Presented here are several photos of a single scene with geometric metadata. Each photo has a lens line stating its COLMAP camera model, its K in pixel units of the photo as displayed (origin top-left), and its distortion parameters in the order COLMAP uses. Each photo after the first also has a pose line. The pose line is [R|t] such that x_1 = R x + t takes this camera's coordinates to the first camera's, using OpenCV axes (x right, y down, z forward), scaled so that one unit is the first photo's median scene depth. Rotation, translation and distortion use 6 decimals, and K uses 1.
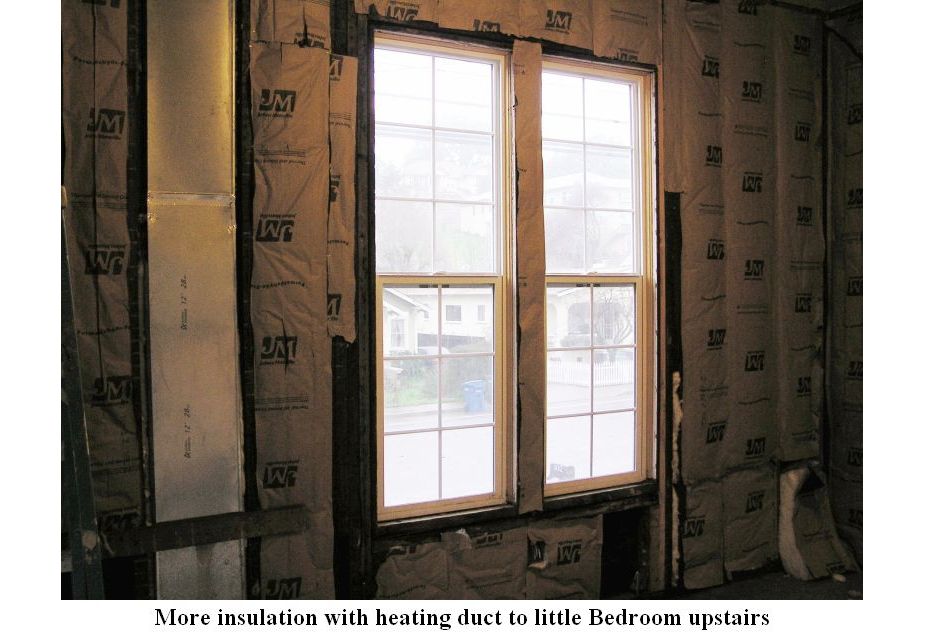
lens RADIAL K [[719.9, 0, 462.2], [0, 719.9, 288.7], [0, 0, 1]] dist [-0.124512, 0.129655]
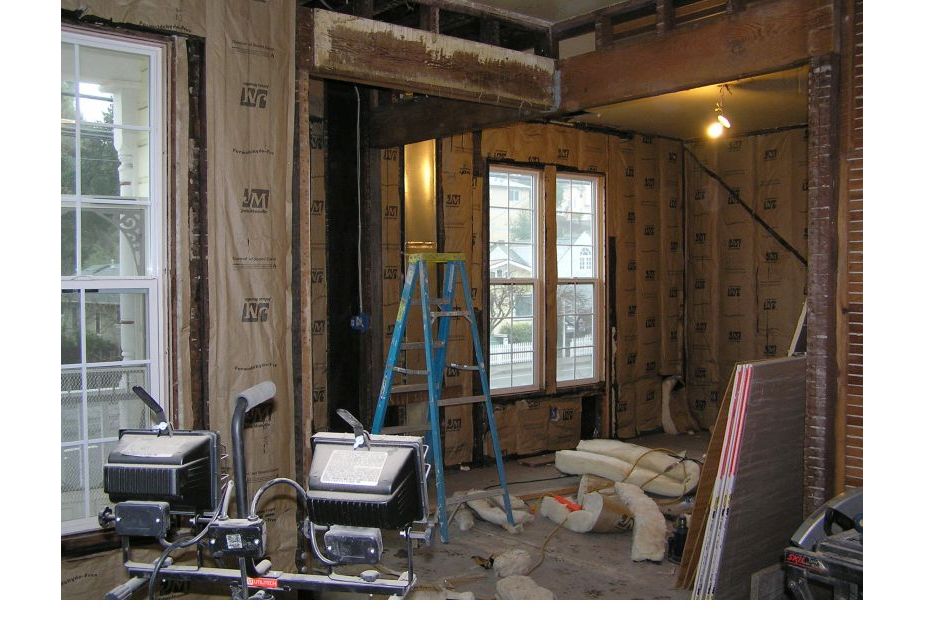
lens RADIAL K [[719.9, 0, 462.2], [0, 719.9, 288.7], [0, 0, 1]] dist [-0.124512, 0.129655]
pose [[0.983898, -0.002928, 0.178708, -0.467825], [0.001908, 0.999981, 0.005878, -0.002386], [-0.178722, -0.005442, 0.983885, -0.881921]]
